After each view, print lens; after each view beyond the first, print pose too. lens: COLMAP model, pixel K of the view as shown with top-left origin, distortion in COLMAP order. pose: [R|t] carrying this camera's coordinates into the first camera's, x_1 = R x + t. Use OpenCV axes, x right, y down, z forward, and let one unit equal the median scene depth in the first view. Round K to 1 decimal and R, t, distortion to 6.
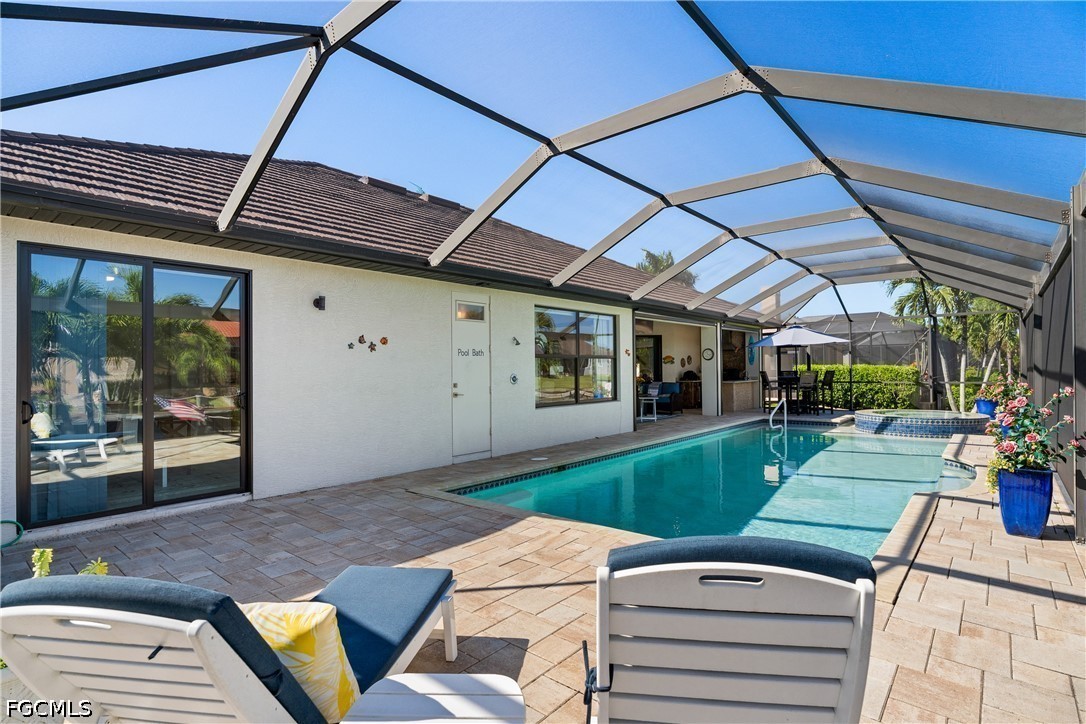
lens RADIAL K [[531.7, 0, 545.1], [0, 531.7, 361.8], [0, 0, 1]] dist [-0.004216, -0.000286]
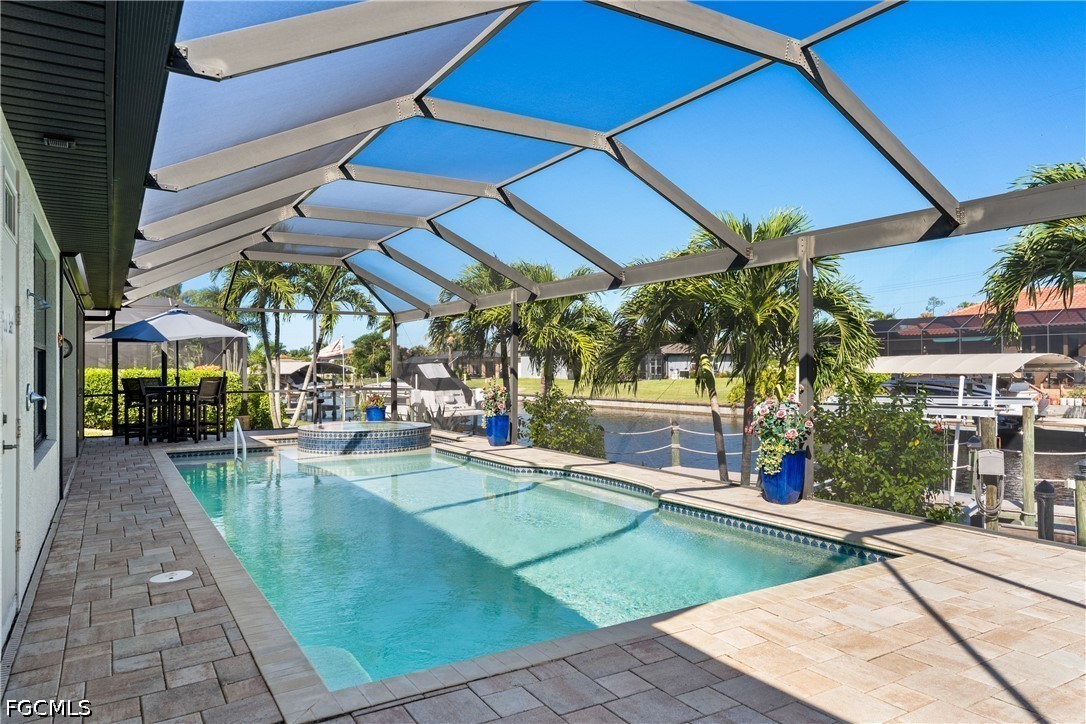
lens RADIAL K [[729.2, 0, 545.7], [0, 729.2, 364.7], [0, 0, 1]] dist [0.006133, -0.000584]
pose [[0.313988, 0.013826, 0.949326, -0.467094], [-0.011080, 0.999879, -0.010898, 0.010735], [-0.949362, -0.007097, 0.314103, 0.499362]]
